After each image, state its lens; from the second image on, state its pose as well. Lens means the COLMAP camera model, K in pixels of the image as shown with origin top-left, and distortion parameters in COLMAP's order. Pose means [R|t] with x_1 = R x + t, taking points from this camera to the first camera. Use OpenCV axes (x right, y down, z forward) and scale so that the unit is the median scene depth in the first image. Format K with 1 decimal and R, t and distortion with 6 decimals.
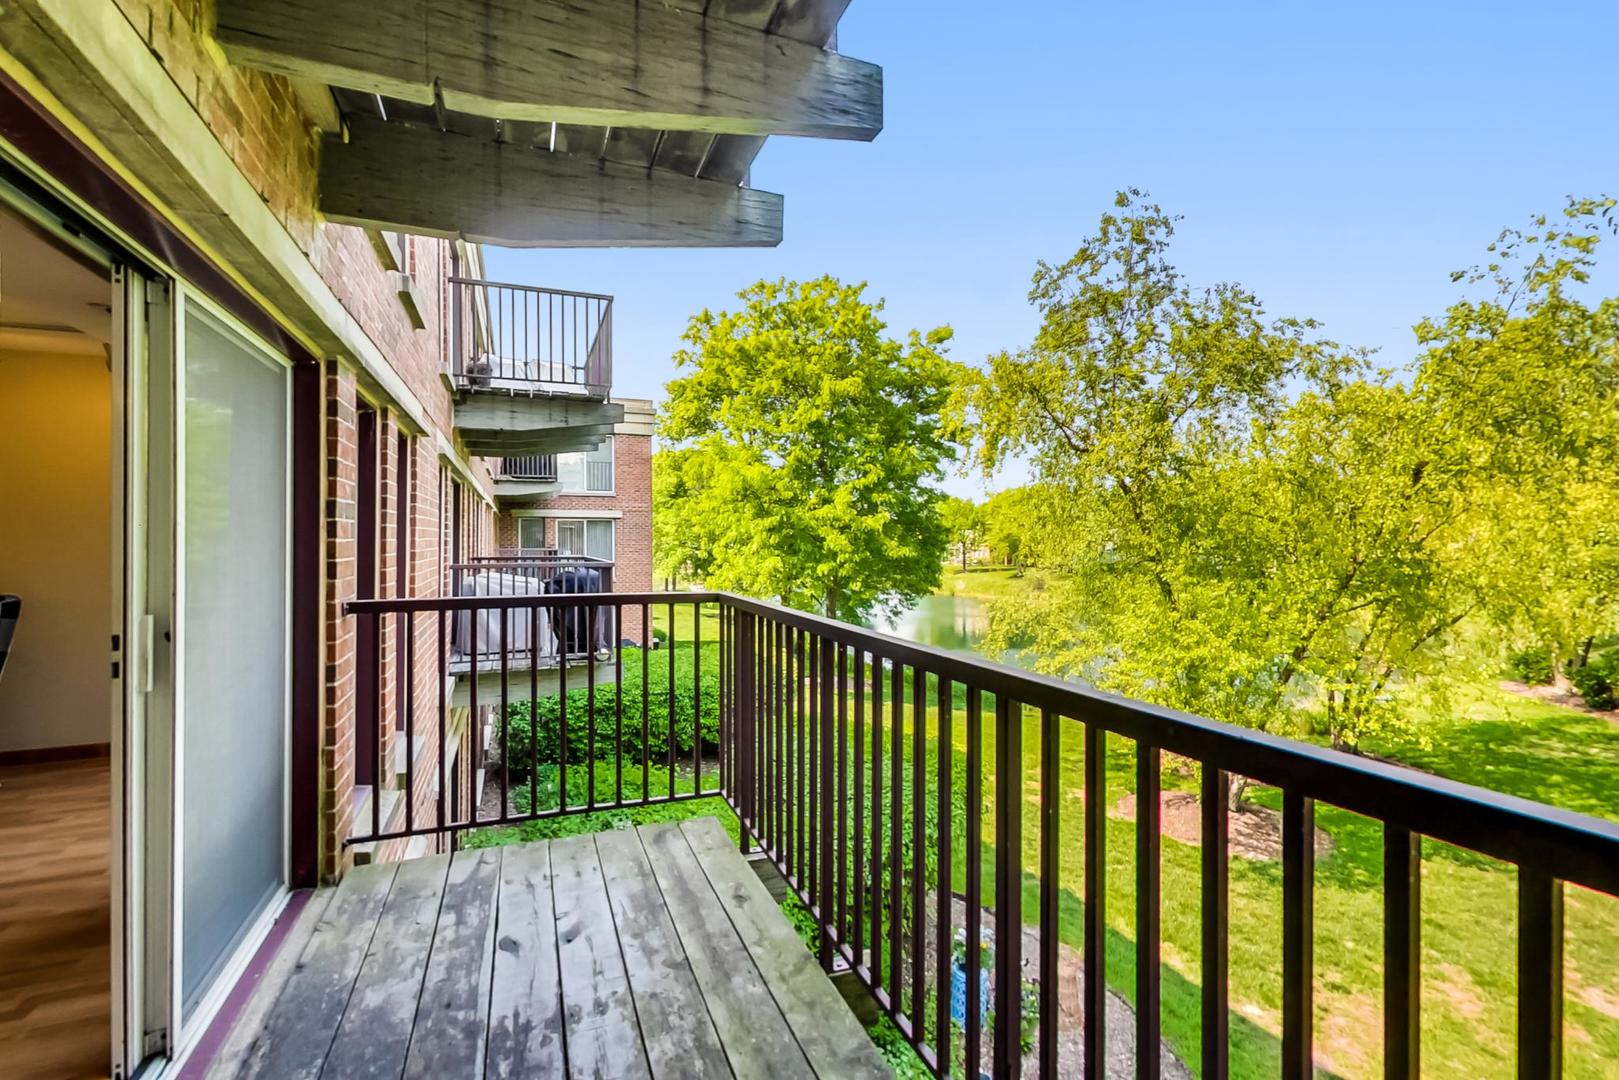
lens RADIAL K [[724.7, 0, 812.1], [0, 724.7, 538.6], [0, 0, 1]] dist [0.000025, 0.000125]
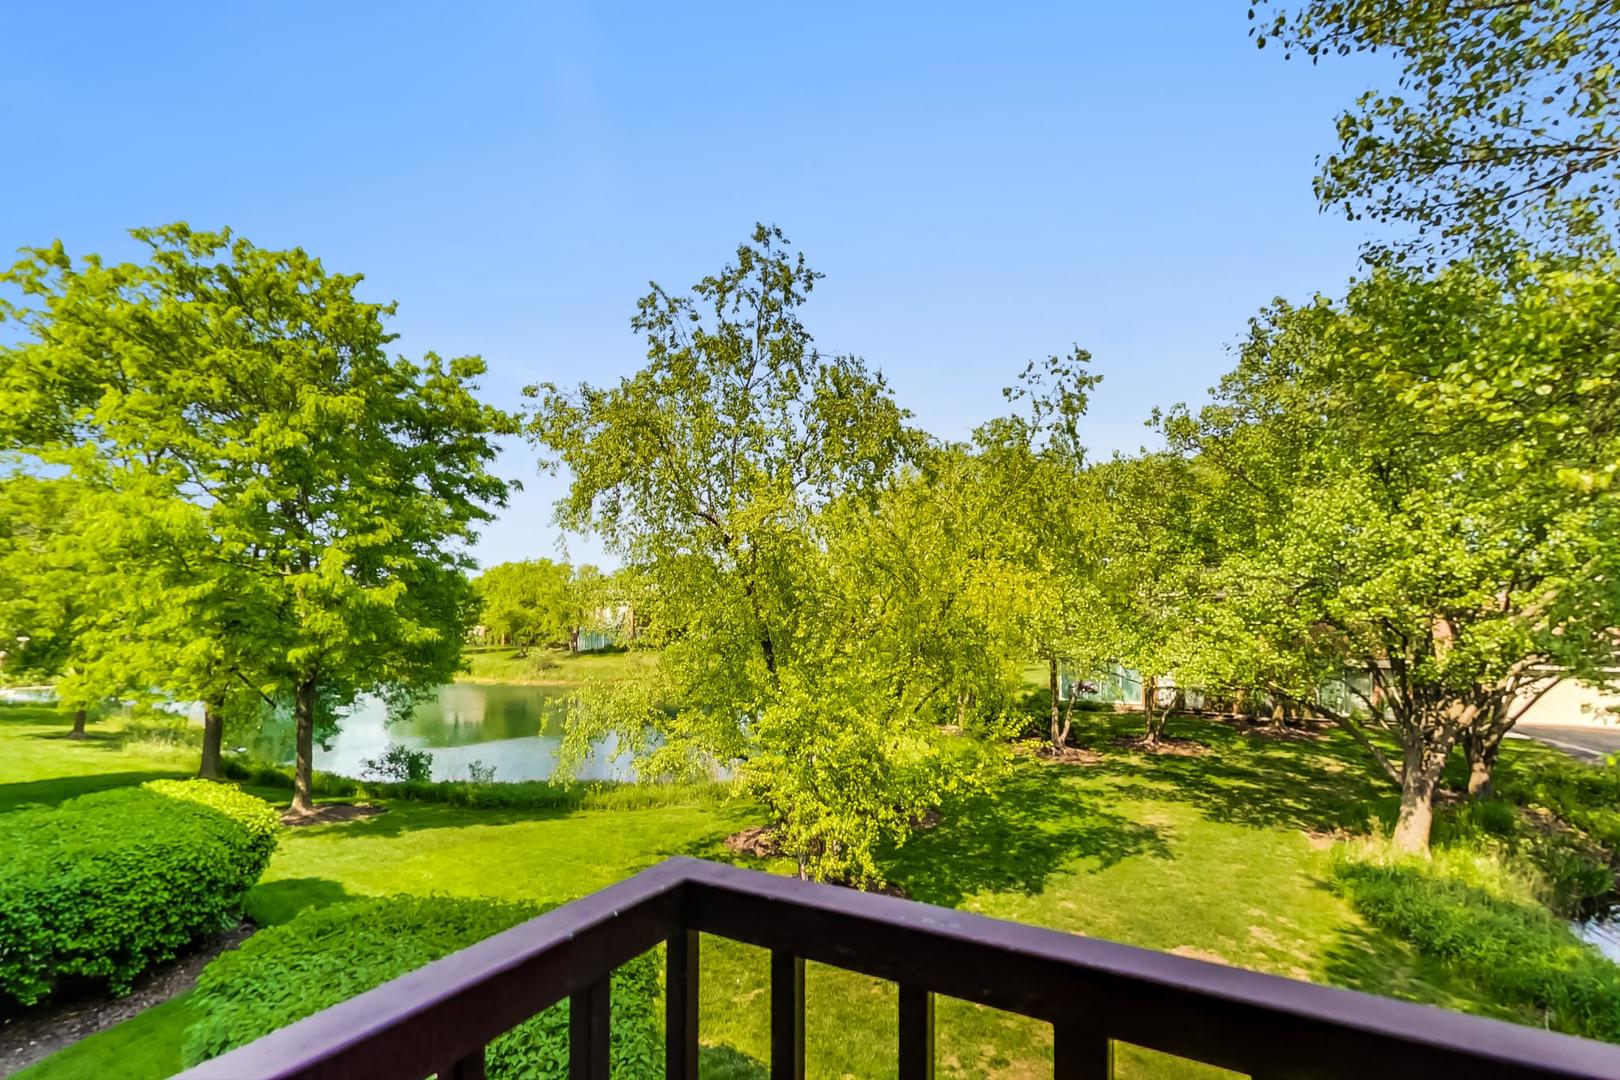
lens RADIAL K [[725.2, 0, 803.7], [0, 725.2, 616.5], [0, 0, 1]] dist [0.000025, 0.000125]
pose [[0.779253, 0.000373, 0.626709, -0.042644], [-0.000602, 1.000000, 0.000154, -0.000716], [-0.626709, -0.000498, 0.779253, 0.136946]]
